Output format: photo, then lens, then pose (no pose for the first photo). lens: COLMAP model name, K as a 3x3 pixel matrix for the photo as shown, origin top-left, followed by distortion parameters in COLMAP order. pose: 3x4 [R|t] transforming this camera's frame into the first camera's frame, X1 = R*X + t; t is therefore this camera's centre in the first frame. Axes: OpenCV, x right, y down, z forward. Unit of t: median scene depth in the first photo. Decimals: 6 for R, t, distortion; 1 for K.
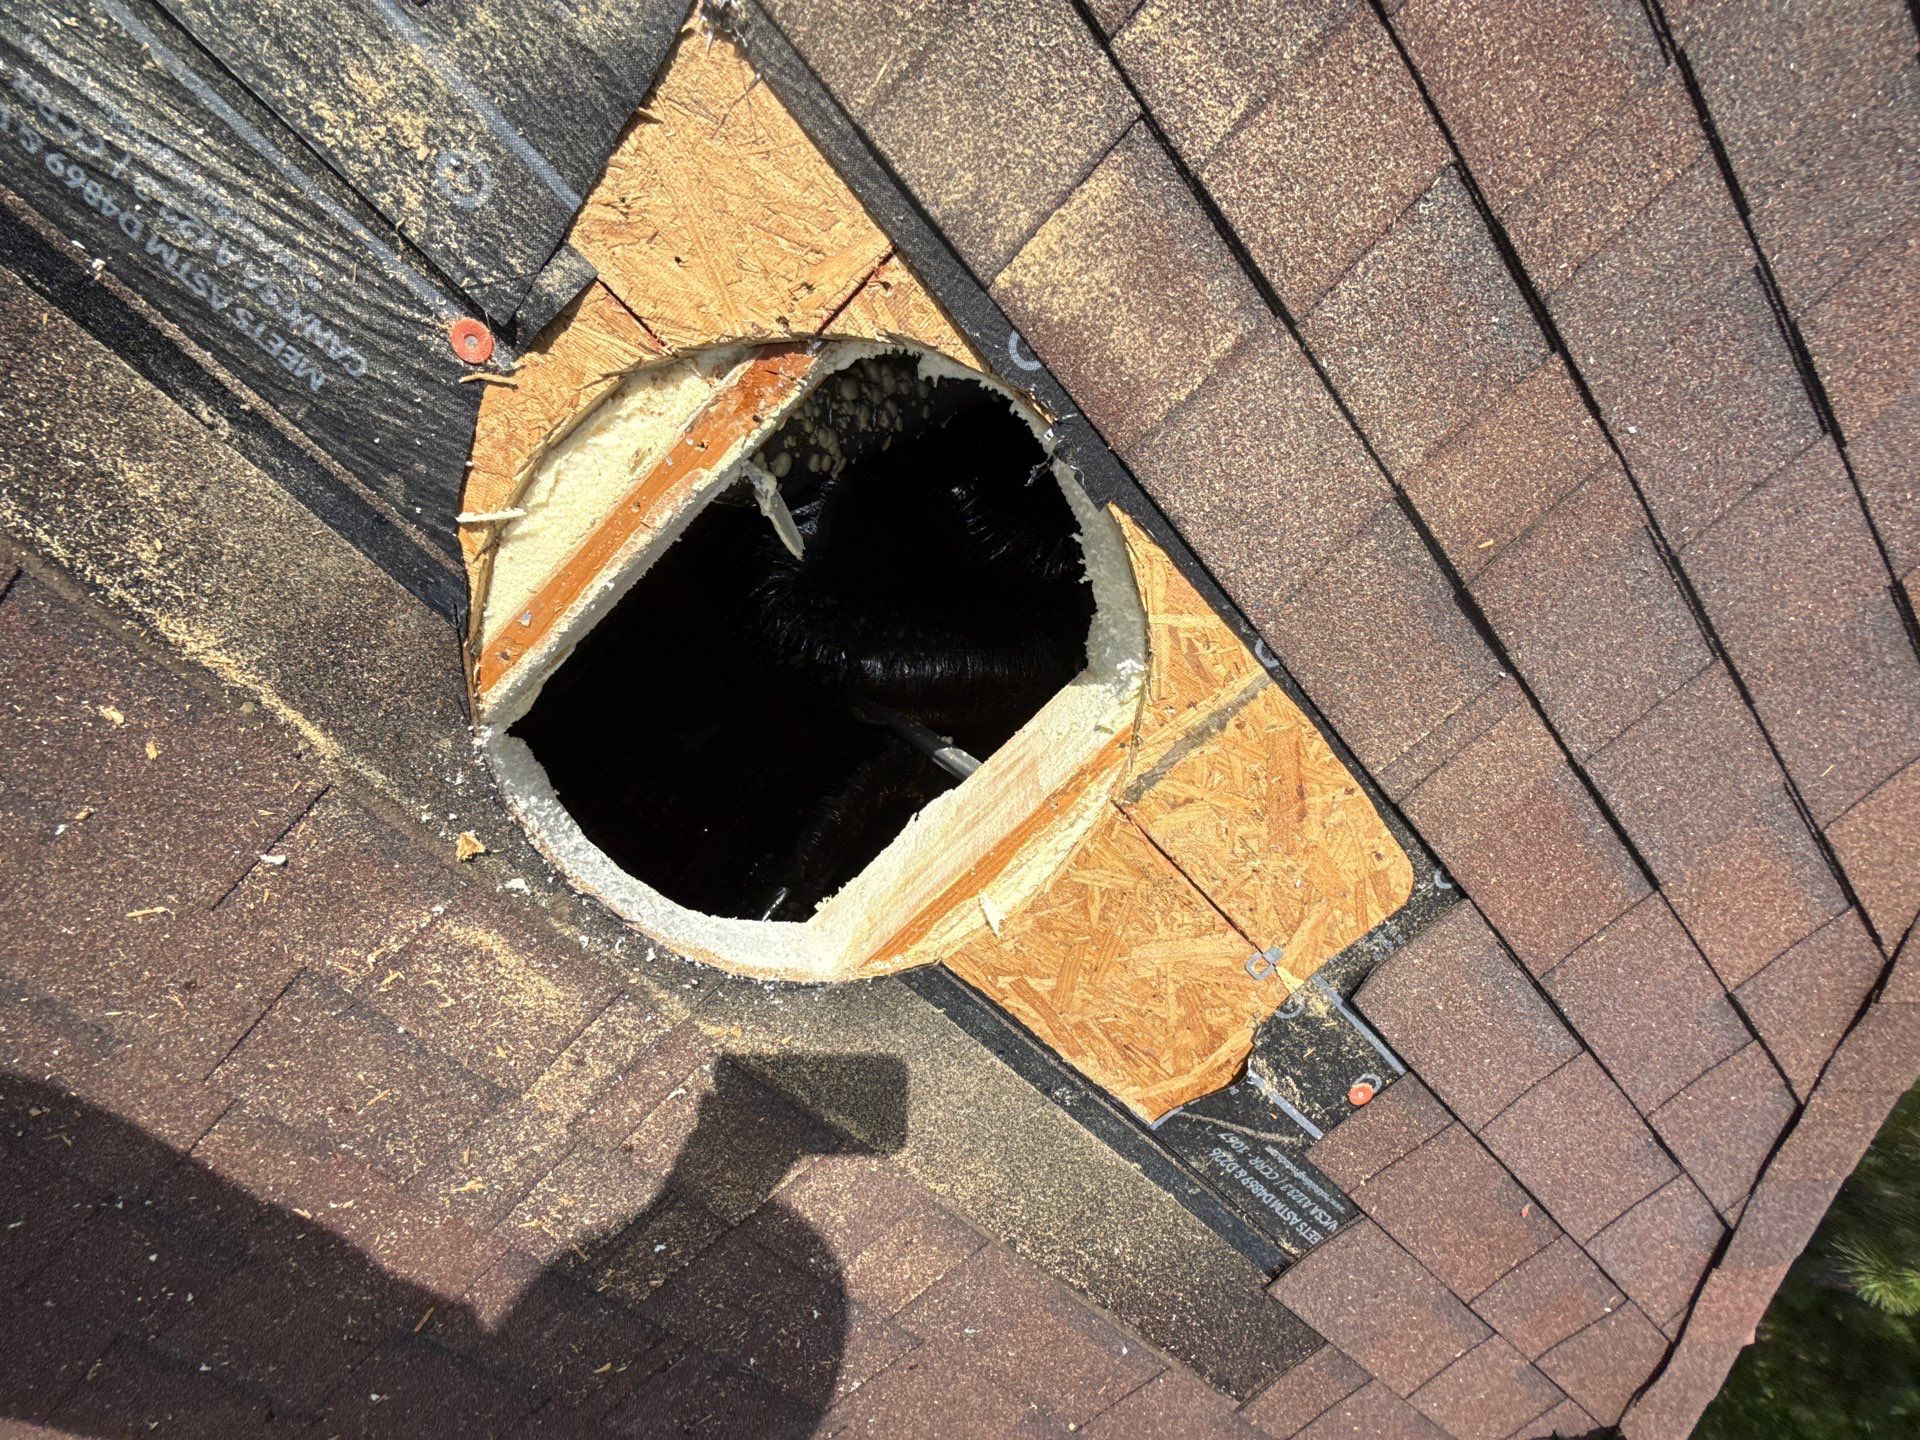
lens RADIAL K [[761.7, 0, 951.9], [0, 761.7, 717.0], [0, 0, 1]] dist [0.002006, -0.000428]
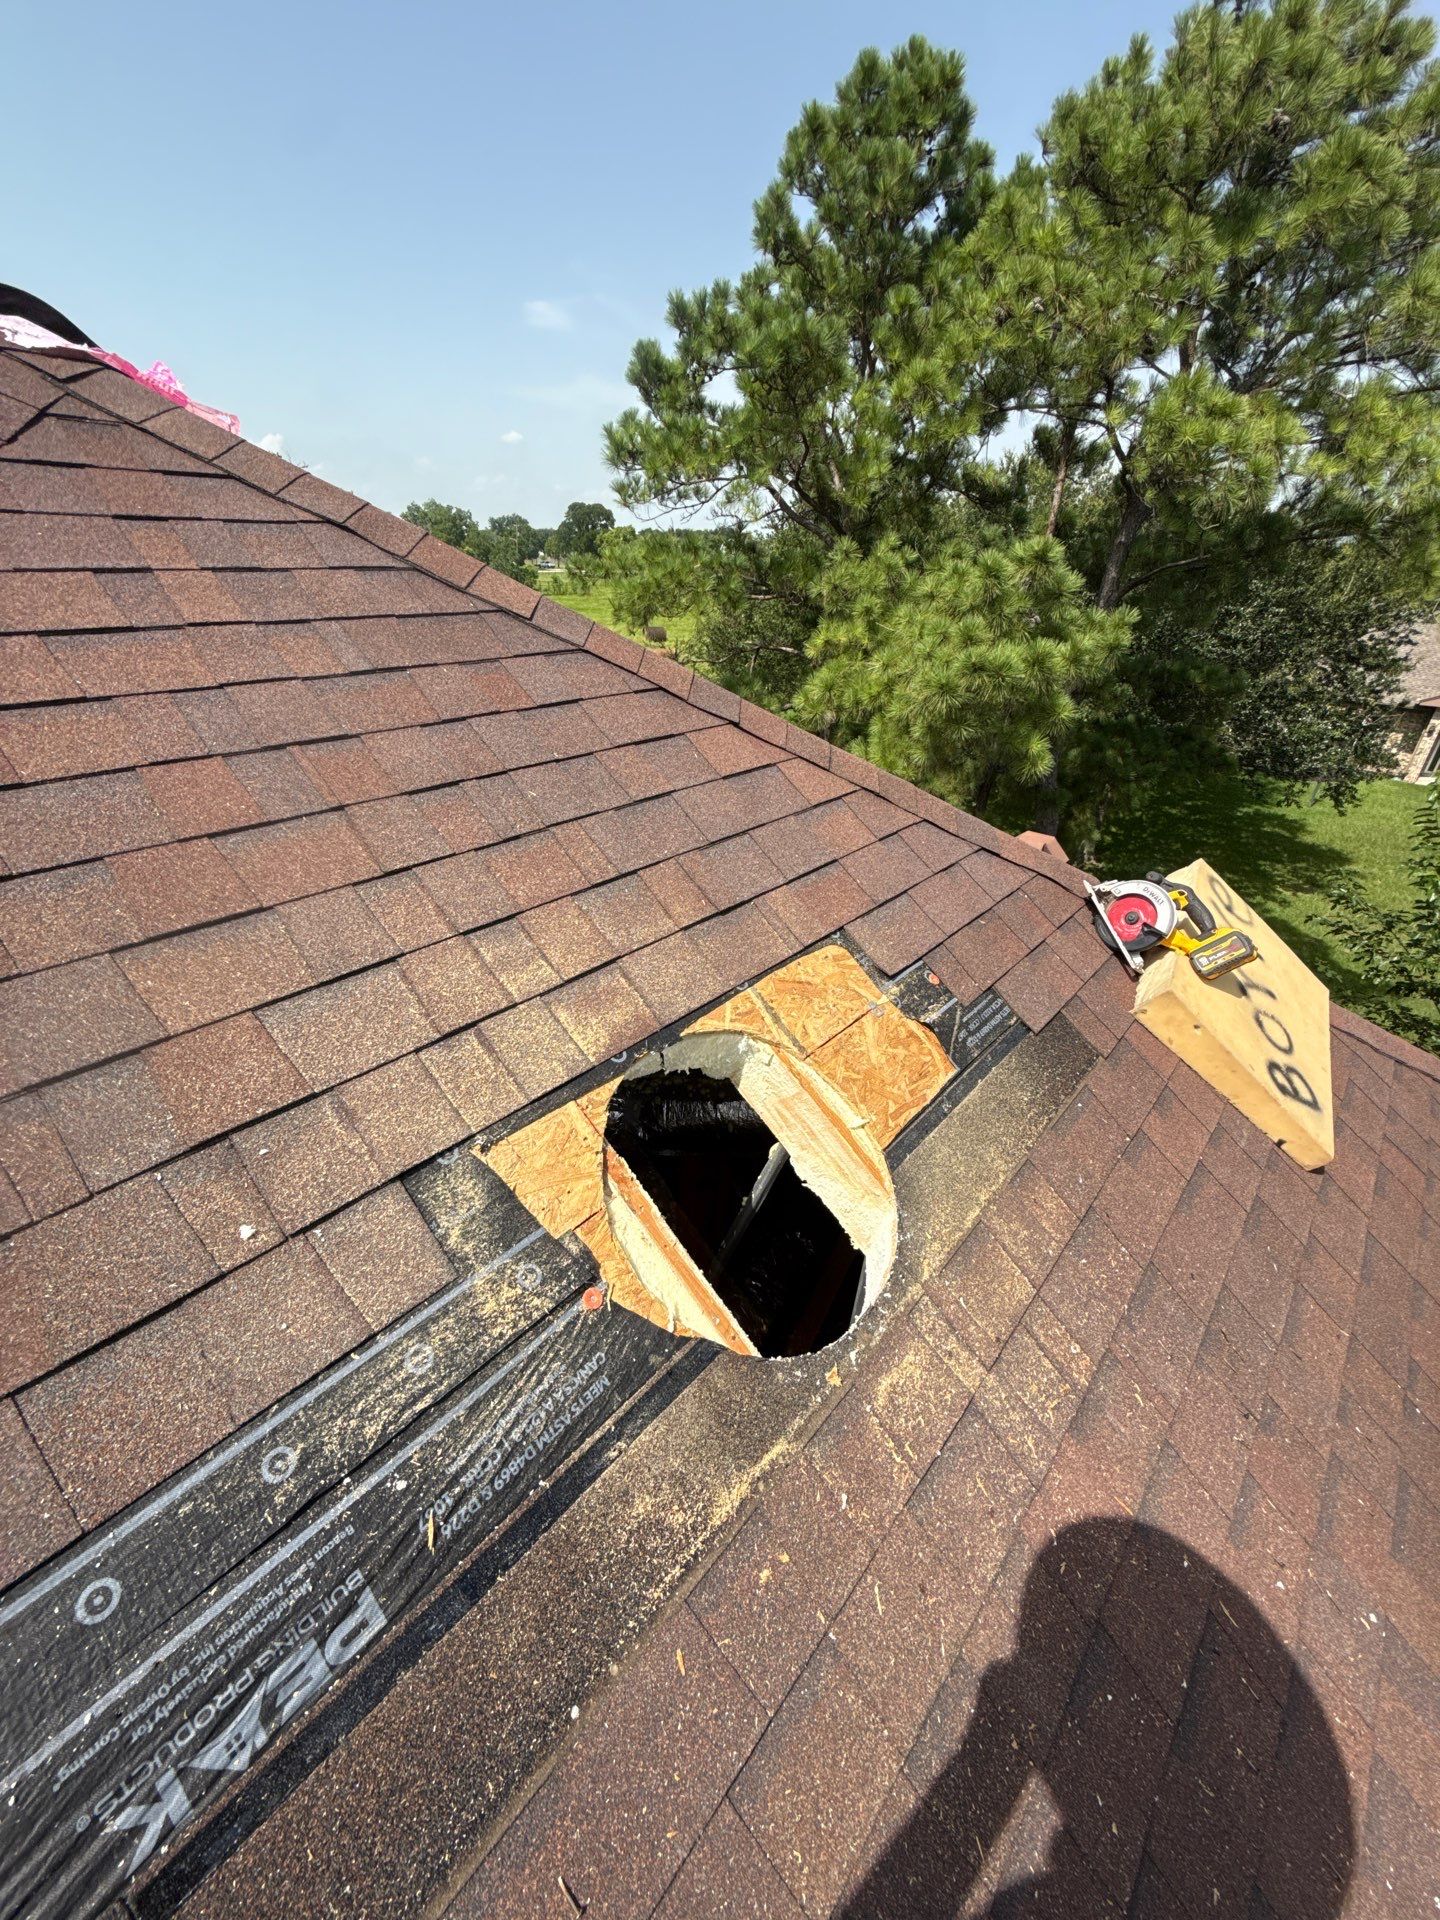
lens RADIAL K [[772.7, 0, 718.5], [0, 772.7, 955.8], [0, 0, 1]] dist [0.001370, 0.000129]
pose [[0.059075, -0.845854, 0.530133, -0.833198], [0.991394, 0.111863, 0.068008, -0.363246], [-0.116827, 0.521553, 0.845183, -1.116923]]
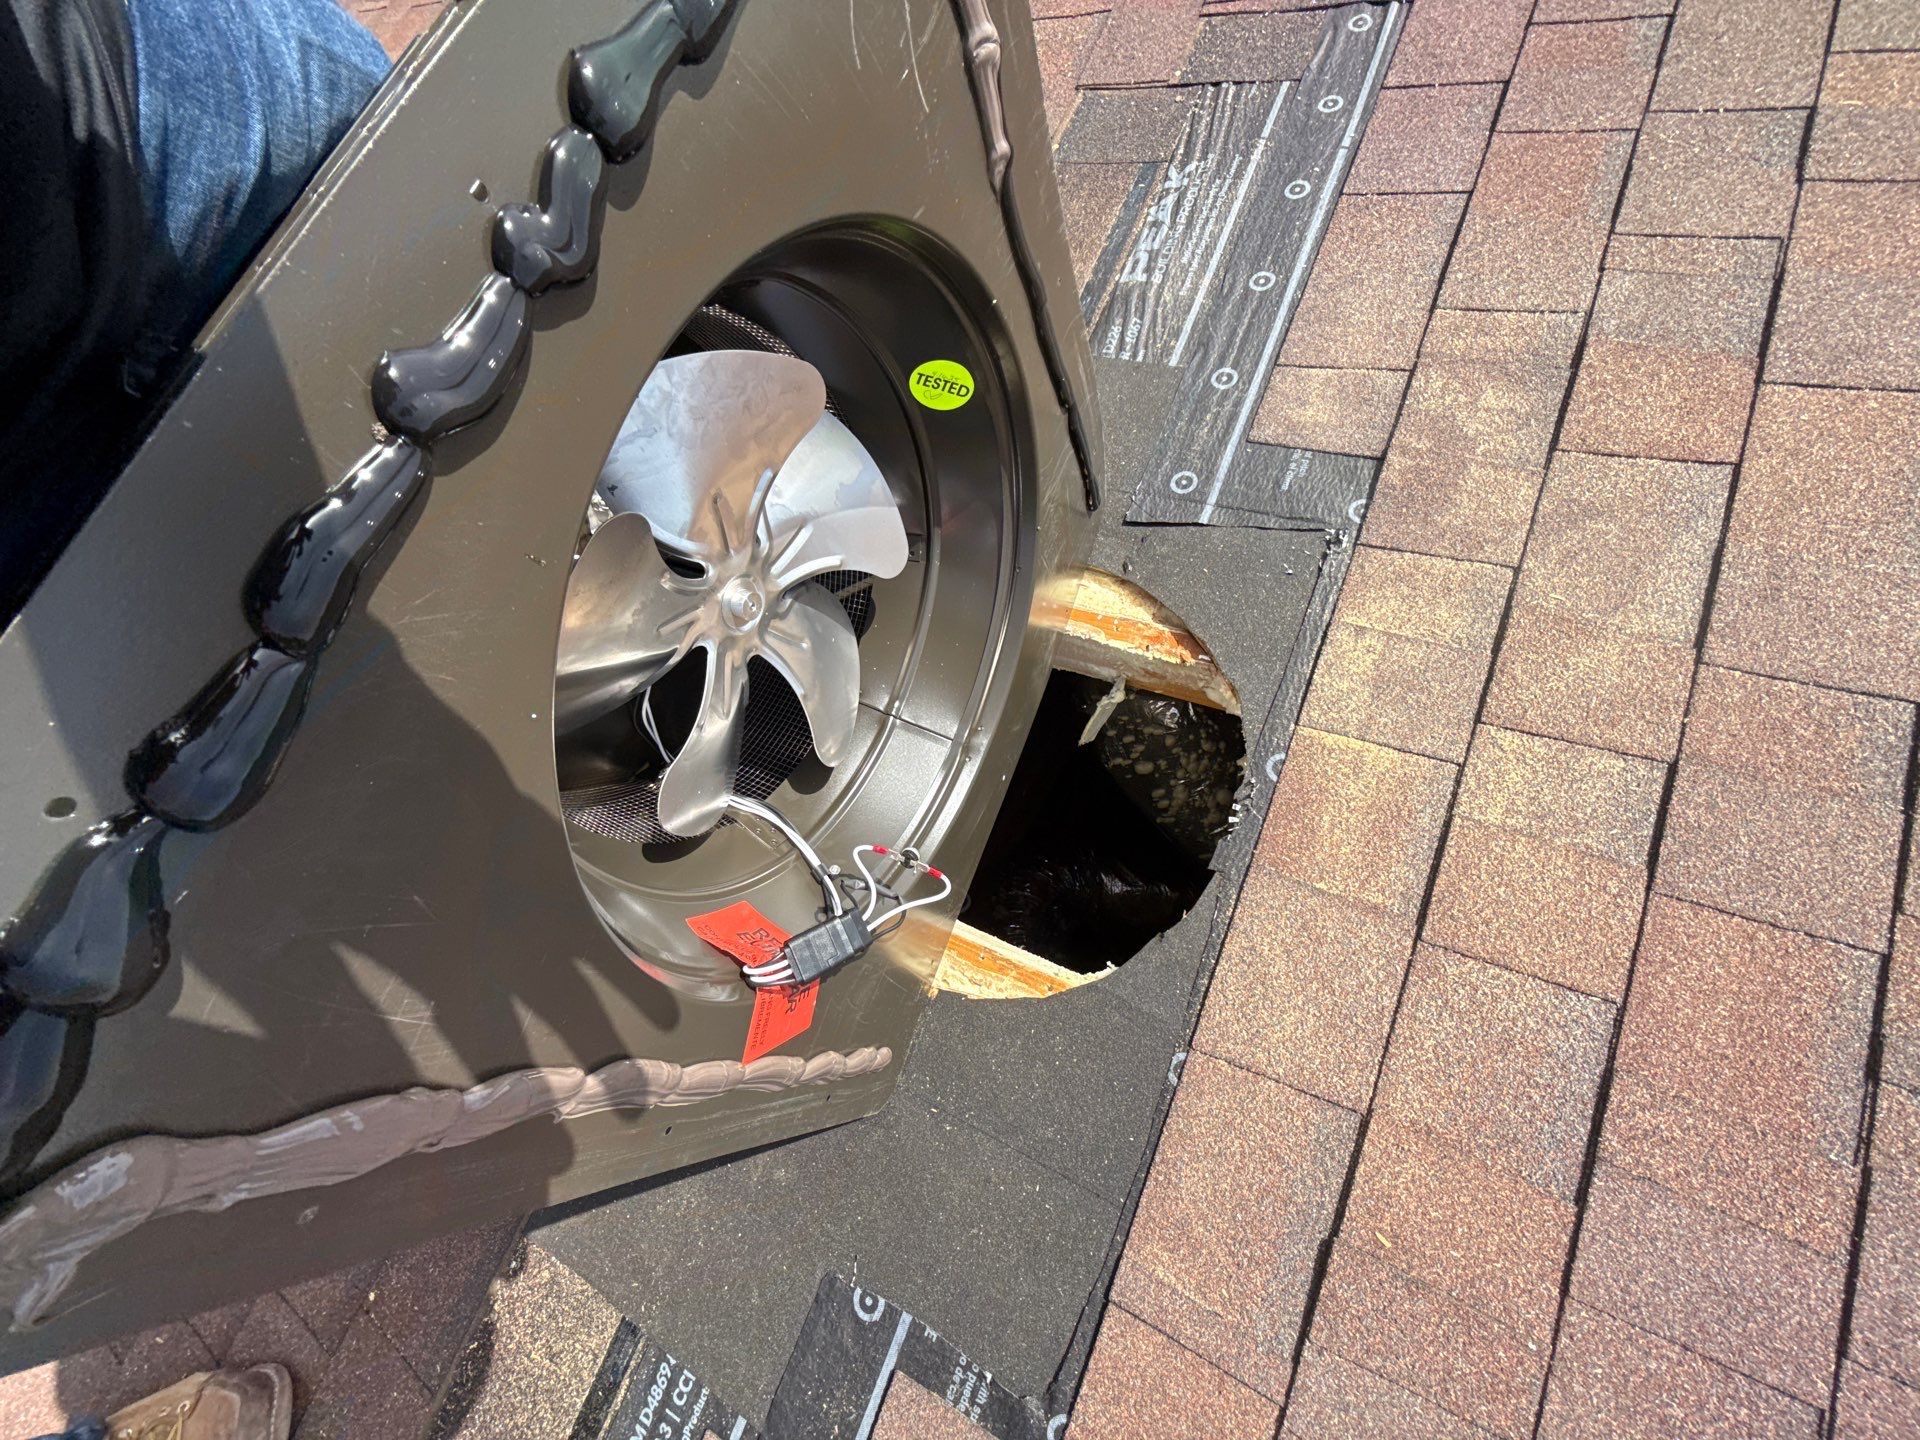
lens RADIAL K [[761.7, 0, 953.0], [0, 761.7, 716.8], [0, 0, 1]] dist [0.002006, -0.000428]
pose [[0.332543, 0.775637, -0.536472, 0.569770], [-0.942022, 0.300226, -0.149861, 0.274641], [0.044825, 0.555204, 0.830506, -0.263379]]
